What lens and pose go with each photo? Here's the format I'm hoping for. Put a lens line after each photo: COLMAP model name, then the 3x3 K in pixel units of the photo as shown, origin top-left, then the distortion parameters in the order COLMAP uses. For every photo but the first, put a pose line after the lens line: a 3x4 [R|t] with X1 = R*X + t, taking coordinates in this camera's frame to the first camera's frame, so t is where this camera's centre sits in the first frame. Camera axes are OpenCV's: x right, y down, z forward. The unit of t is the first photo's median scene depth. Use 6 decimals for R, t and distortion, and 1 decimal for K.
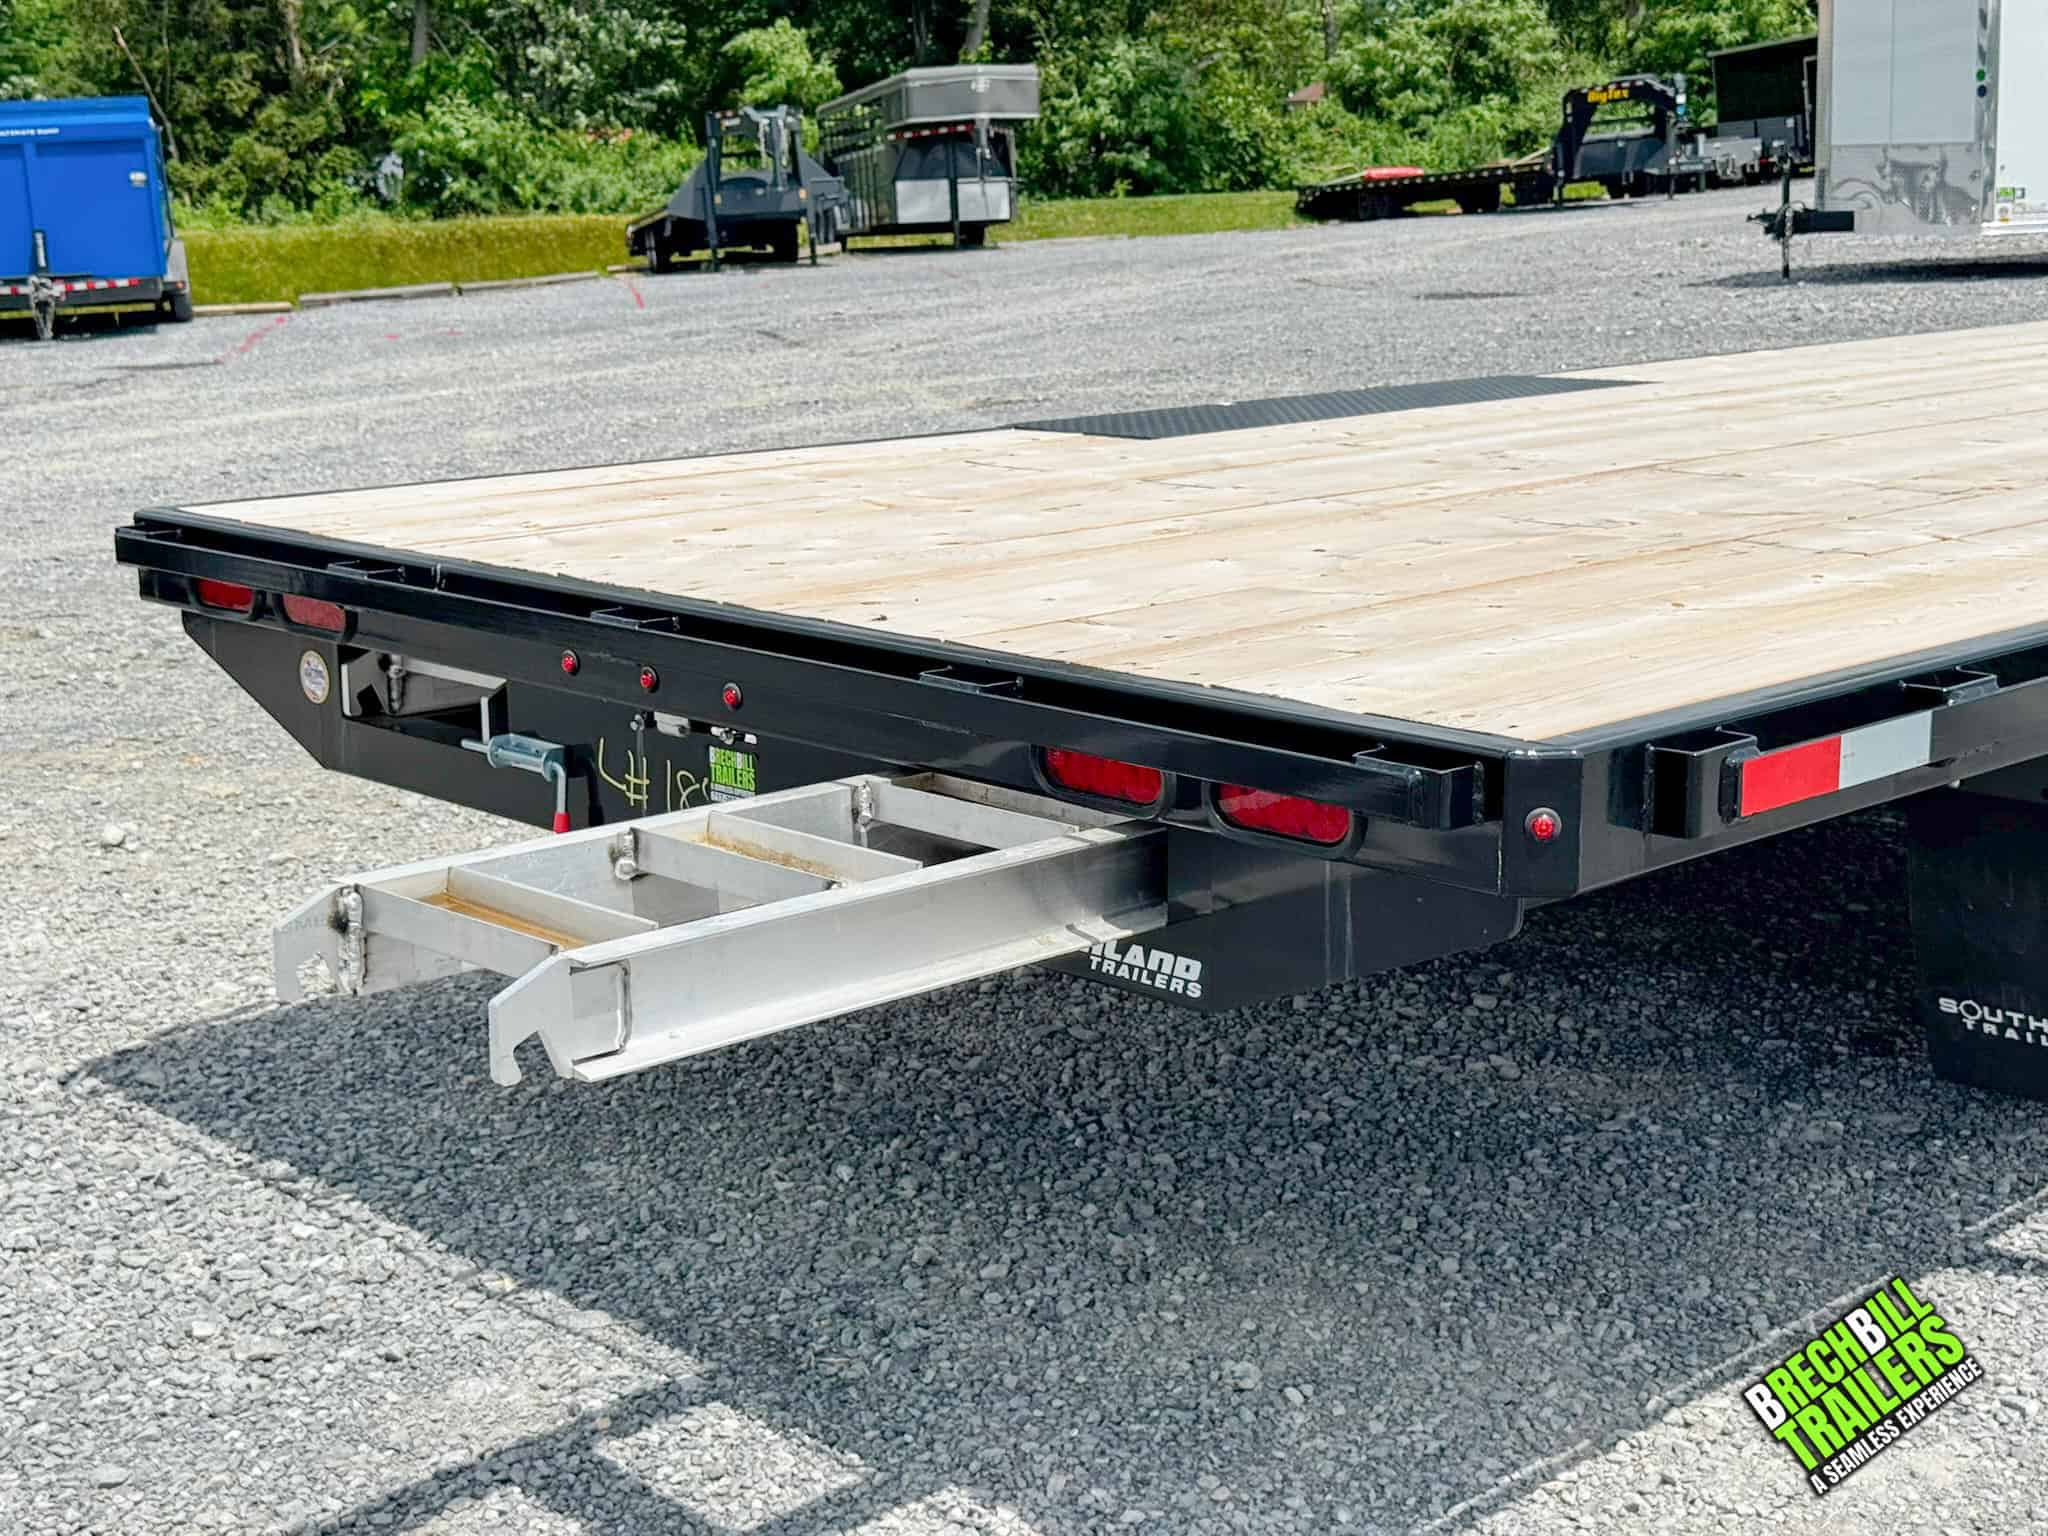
lens RADIAL K [[2872.3, 0, 1020.6], [0, 2872.3, 780.1], [0, 0, 1]] dist [0.184072, -0.402959]
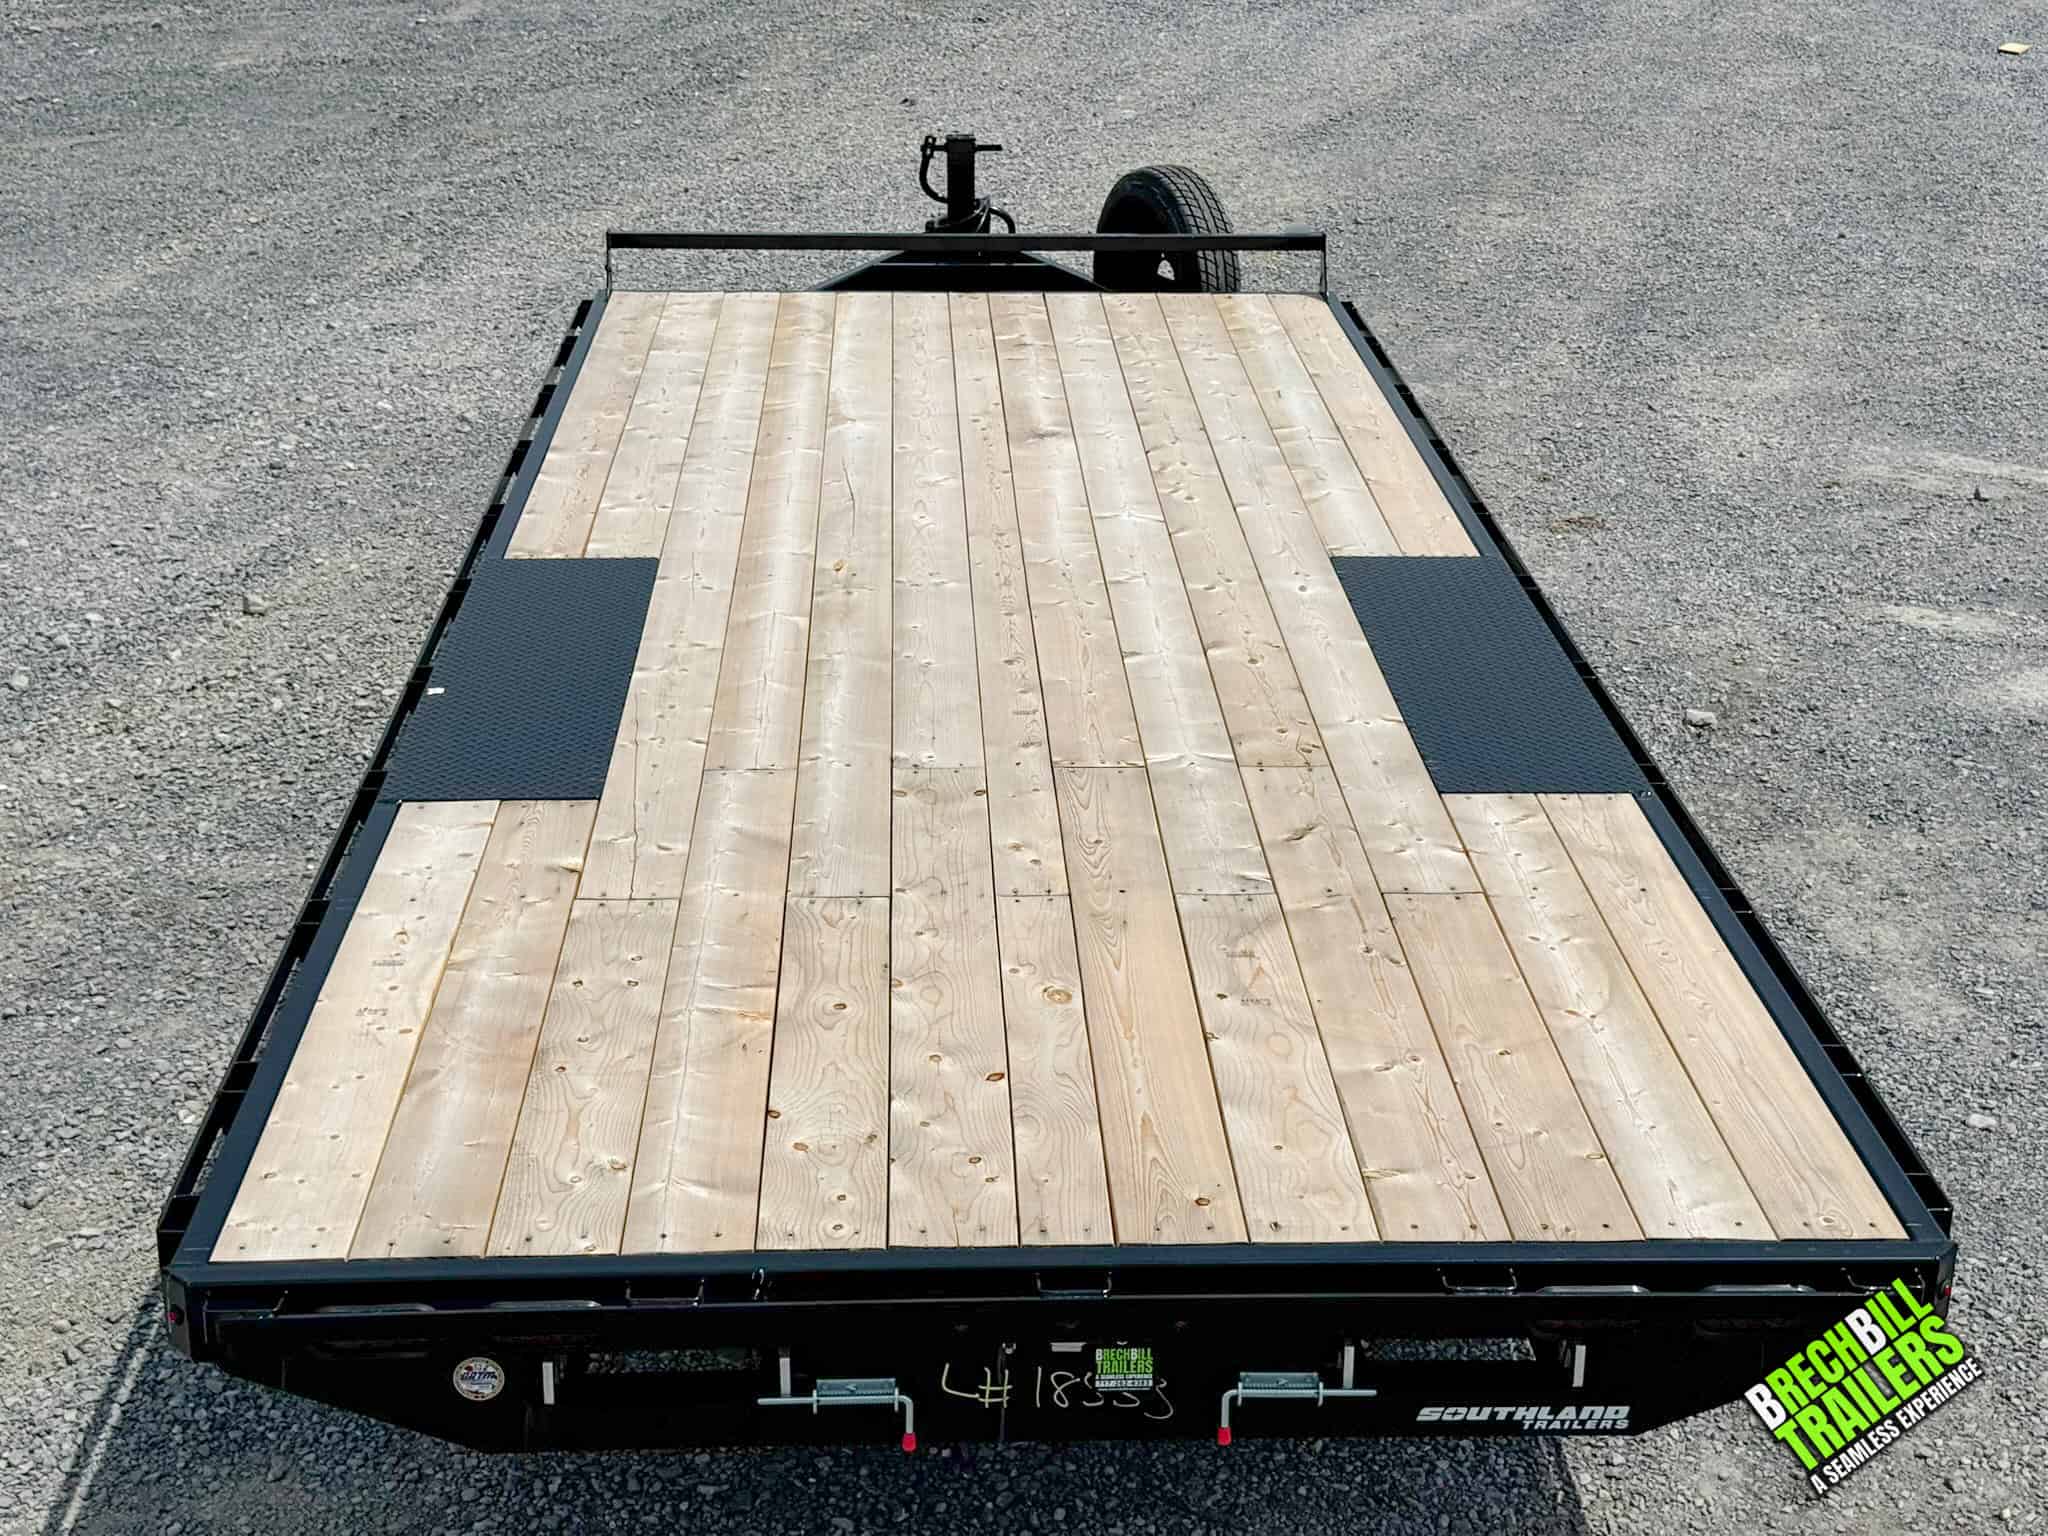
lens RADIAL K [[2872.3, 0, 1020.6], [0, 2872.3, 780.1], [0, 0, 1]] dist [0.184072, -0.402959]
pose [[0.658451, -0.267724, 0.703396, -0.164327], [0.144009, 0.962141, 0.231400, -0.094446], [-0.738718, -0.051070, 0.672077, 0.035605]]
